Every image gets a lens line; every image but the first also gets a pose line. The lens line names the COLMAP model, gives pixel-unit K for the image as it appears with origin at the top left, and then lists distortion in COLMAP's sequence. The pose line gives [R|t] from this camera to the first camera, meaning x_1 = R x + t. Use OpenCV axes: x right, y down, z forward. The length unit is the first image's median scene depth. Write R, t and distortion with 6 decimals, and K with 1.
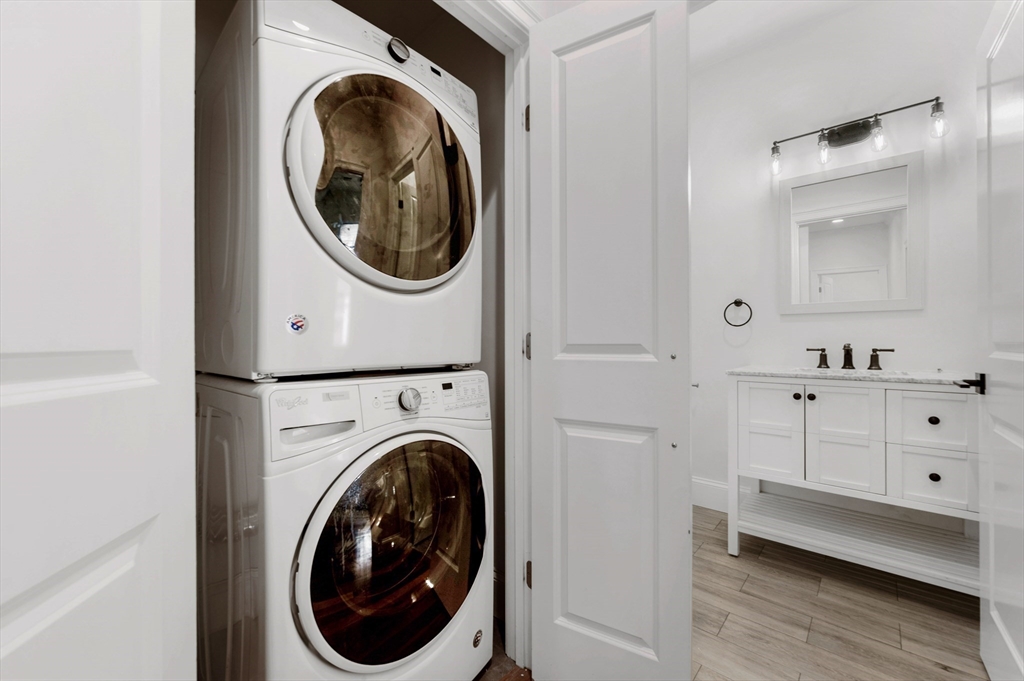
lens RADIAL K [[410.2, 0, 512.7], [0, 410.2, 339.9], [0, 0, 1]] dist [0.001728, 0.000679]
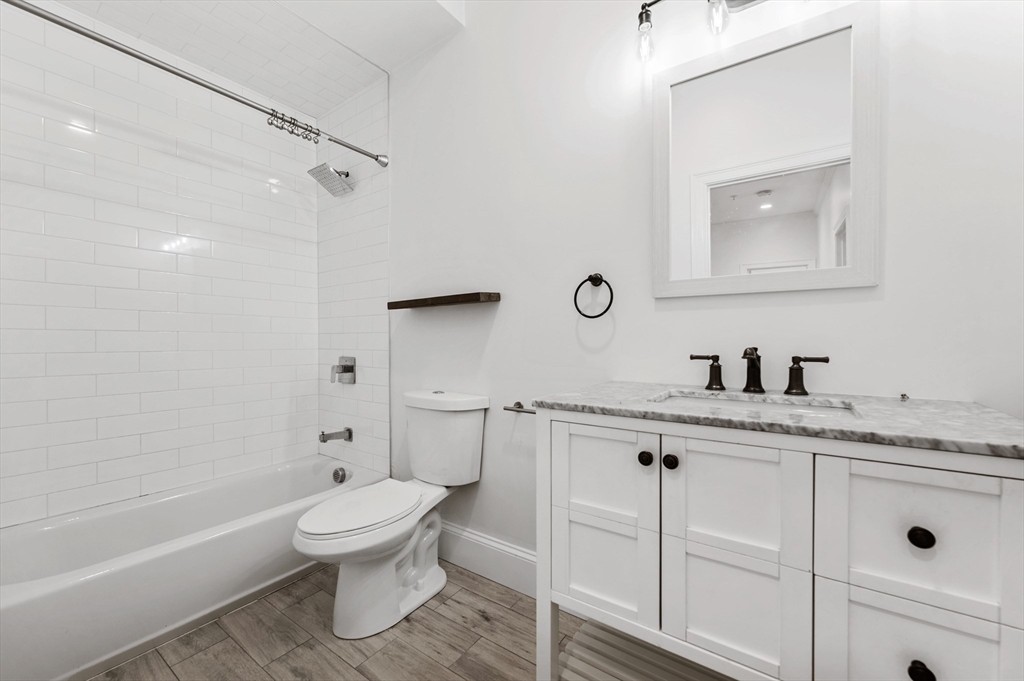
lens RADIAL K [[415.3, 0, 512.0], [0, 415.3, 340.5], [0, 0, 1]] dist [-0.001640, -0.000007]
pose [[0.994196, 0.003683, 0.107521, 0.429827], [-0.003692, 0.999993, -0.000115, 0.001006], [-0.107521, -0.000283, 0.994203, 0.474554]]
